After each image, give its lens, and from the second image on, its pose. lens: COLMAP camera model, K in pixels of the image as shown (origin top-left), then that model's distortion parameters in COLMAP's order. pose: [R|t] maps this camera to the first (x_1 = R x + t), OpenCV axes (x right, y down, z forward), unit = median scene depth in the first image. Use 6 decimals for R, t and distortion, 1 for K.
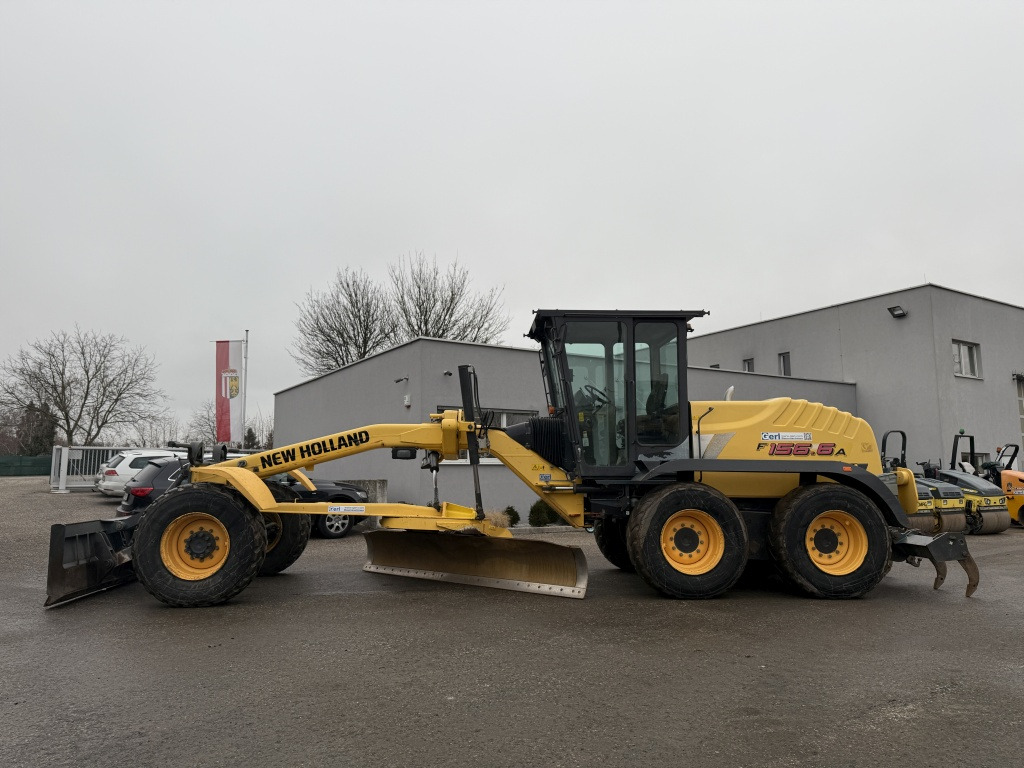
lens RADIAL K [[709.5, 0, 522.6], [0, 709.5, 384.1], [0, 0, 1]] dist [0.061862, -0.068817]
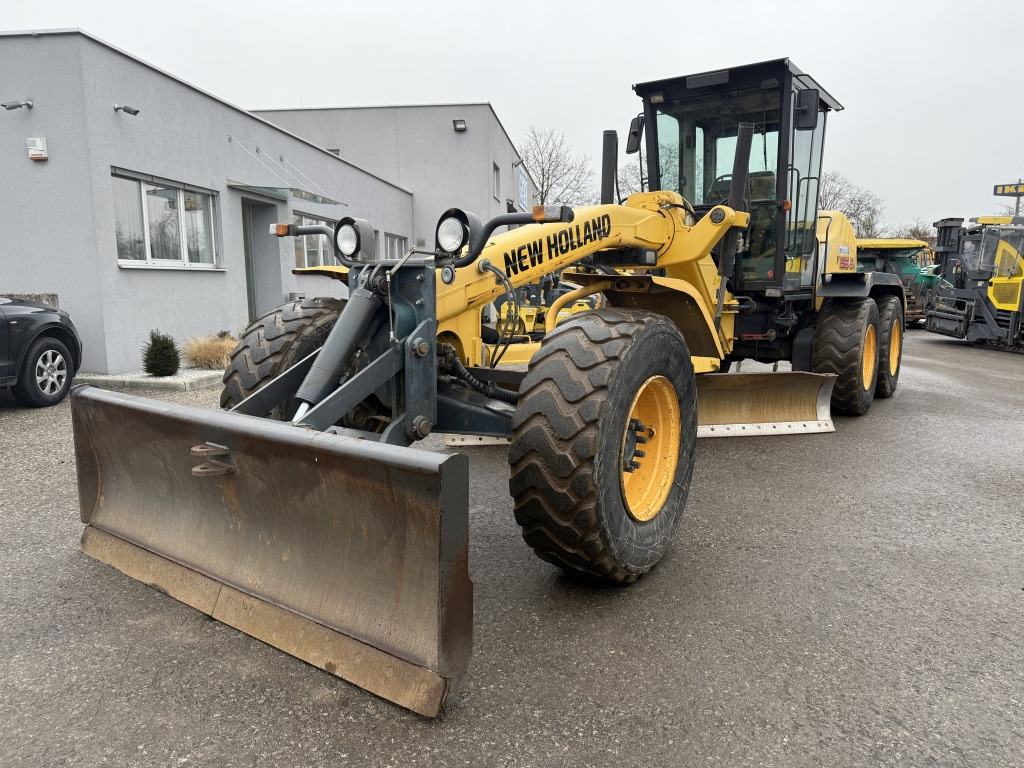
lens RADIAL K [[709.5, 0, 508.2], [0, 709.5, 382.4], [0, 0, 1]] dist [0.061862, -0.068817]
pose [[0.638980, -0.103068, 0.762287, -0.290191], [-0.102123, 0.970844, 0.216871, 0.032304], [-0.762414, -0.216423, 0.609824, 0.272333]]
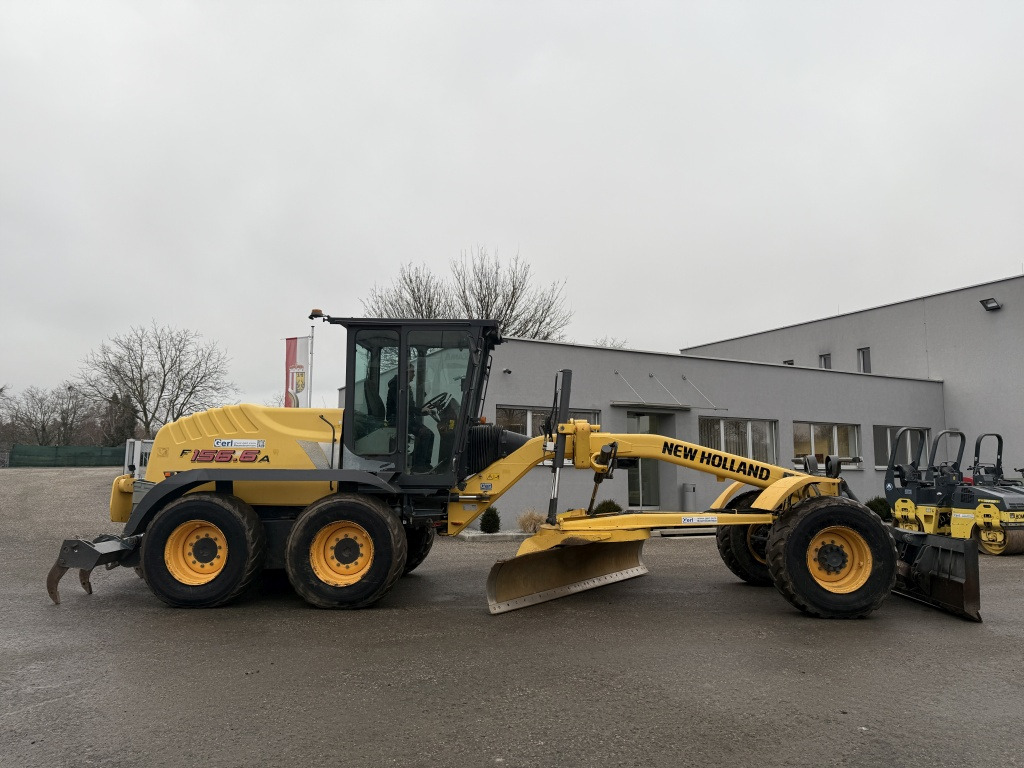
lens RADIAL K [[709.5, 0, 528.3], [0, 709.5, 378.6], [0, 0, 1]] dist [0.061862, -0.068817]
pose [[0.996774, 0.003317, -0.080196, 0.000674], [-0.003127, 0.999992, 0.002496, -0.004918], [0.080204, -0.002237, 0.996776, 0.022851]]
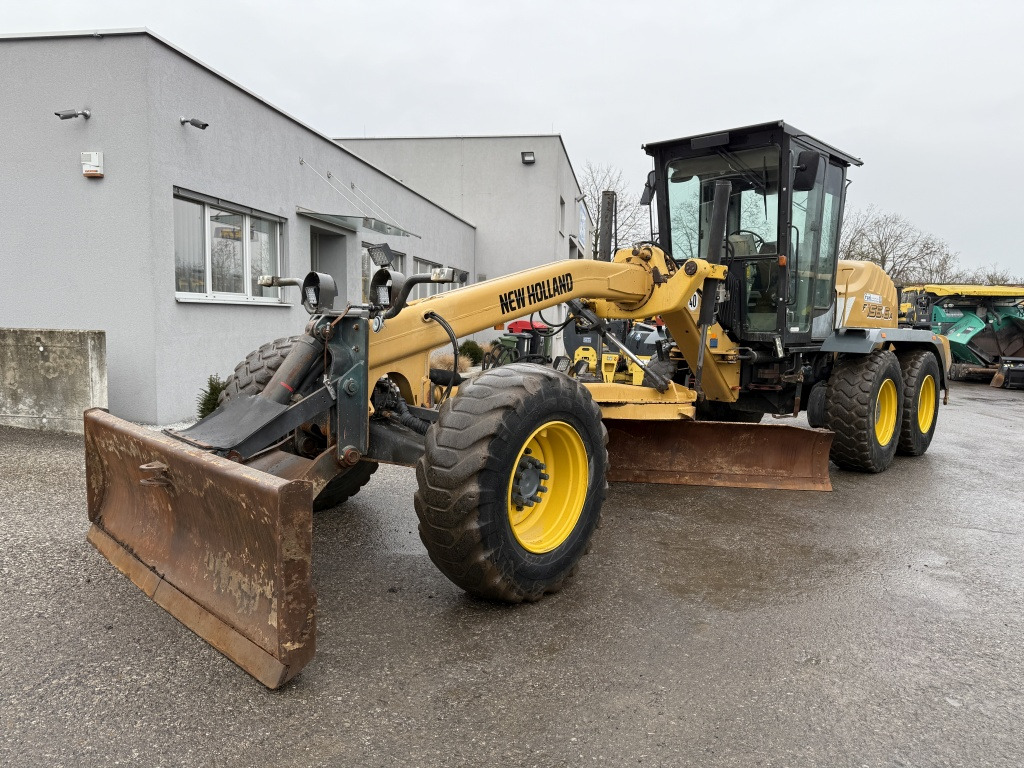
lens RADIAL K [[709.5, 0, 503.7], [0, 709.5, 379.6], [0, 0, 1]] dist [0.061862, -0.068817]
pose [[0.678854, -0.043357, 0.732992, -0.262340], [-0.121508, 0.977859, 0.170374, 0.038602], [-0.724150, -0.204723, 0.658555, 0.353604]]
